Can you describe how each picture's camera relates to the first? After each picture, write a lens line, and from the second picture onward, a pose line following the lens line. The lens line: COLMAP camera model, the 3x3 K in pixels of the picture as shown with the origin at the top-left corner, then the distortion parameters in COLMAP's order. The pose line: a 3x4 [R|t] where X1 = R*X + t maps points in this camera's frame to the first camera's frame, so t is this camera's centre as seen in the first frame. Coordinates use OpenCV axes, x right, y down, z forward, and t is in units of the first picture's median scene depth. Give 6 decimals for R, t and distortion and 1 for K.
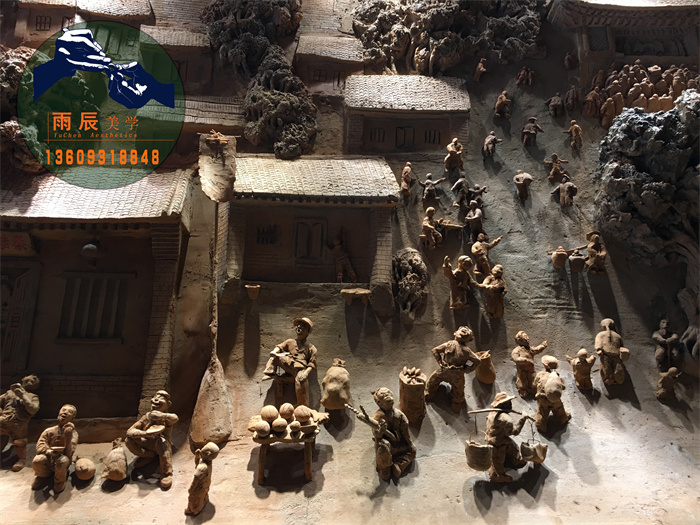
lens RADIAL K [[599.6, 0, 346.6], [0, 599.6, 262.9], [0, 0, 1]] dist [0.079312, -0.113193]
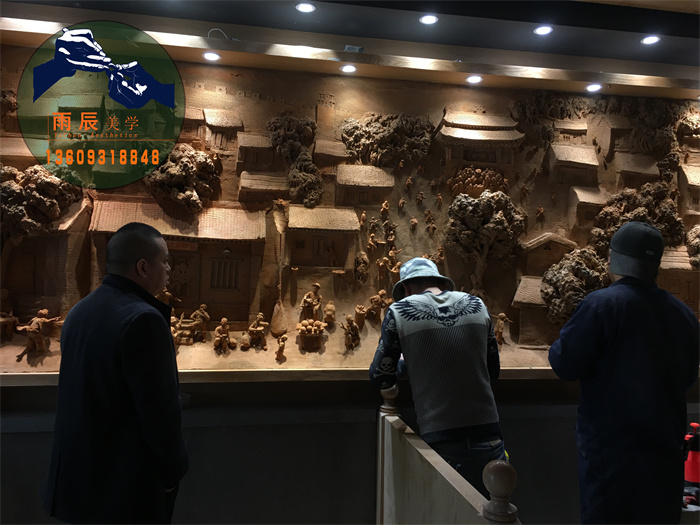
lens RADIAL K [[599.6, 0, 346.6], [0, 599.6, 262.9], [0, 0, 1]] dist [0.079312, -0.113193]
pose [[0.989816, 0.035708, 0.137800, -0.275164], [-0.071007, 0.962848, 0.260542, -0.592197], [-0.123377, -0.267674, 0.955578, -1.216822]]
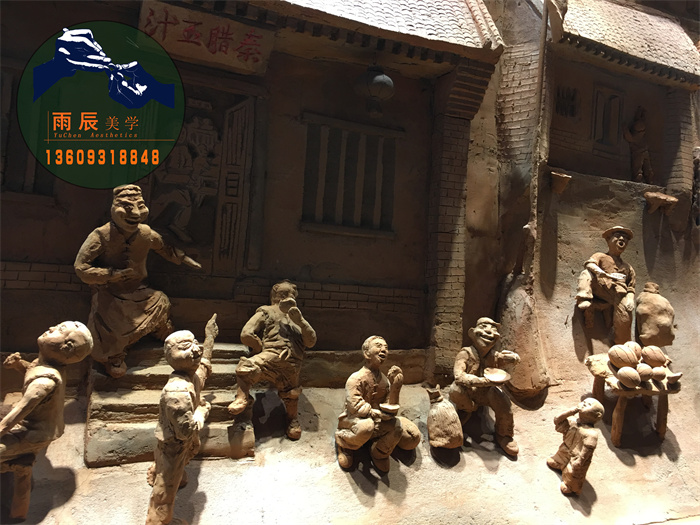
lens RADIAL K [[599.6, 0, 346.6], [0, 599.6, 262.9], [0, 0, 1]] dist [0.079312, -0.113193]
pose [[0.924293, 0.065318, 0.376054, -0.645945], [-0.146426, 0.970545, 0.191317, 0.039638], [-0.352480, -0.231897, 0.906632, 0.411578]]
